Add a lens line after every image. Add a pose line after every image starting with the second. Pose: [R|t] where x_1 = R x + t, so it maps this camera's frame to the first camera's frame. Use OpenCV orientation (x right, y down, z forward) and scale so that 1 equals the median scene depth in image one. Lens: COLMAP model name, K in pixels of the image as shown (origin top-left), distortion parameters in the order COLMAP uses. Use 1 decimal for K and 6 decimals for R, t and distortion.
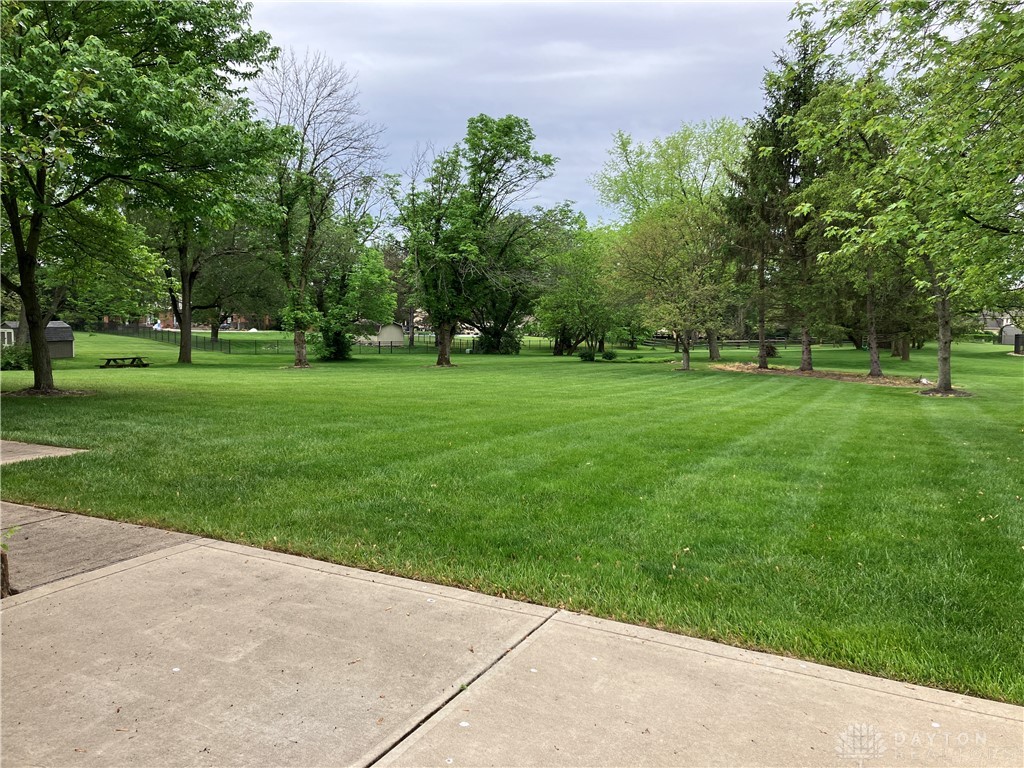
lens RADIAL K [[838.0, 0, 513.1], [0, 838.0, 388.7], [0, 0, 1]] dist [0.054529, -0.066811]
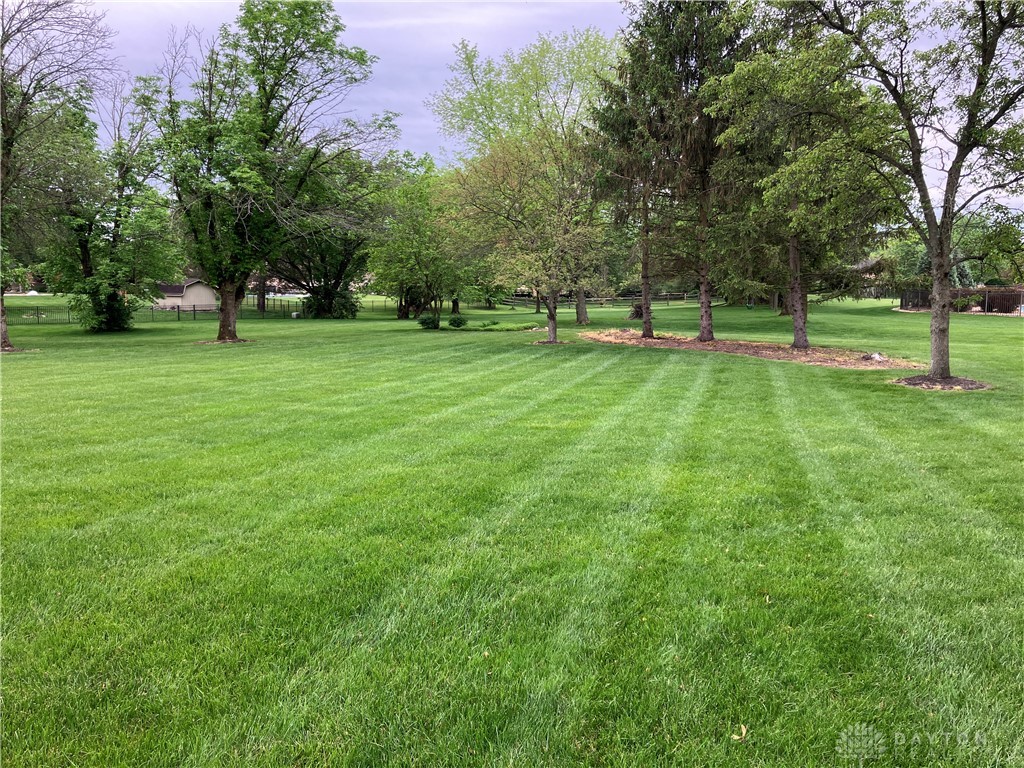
lens RADIAL K [[838.0, 0, 516.3], [0, 838.0, 384.4], [0, 0, 1]] dist [0.054529, -0.066811]
pose [[0.985792, -0.031076, 0.165071, 0.035324], [0.023528, 0.998595, 0.047482, -0.015674], [-0.166315, -0.042924, 0.985138, 0.193158]]
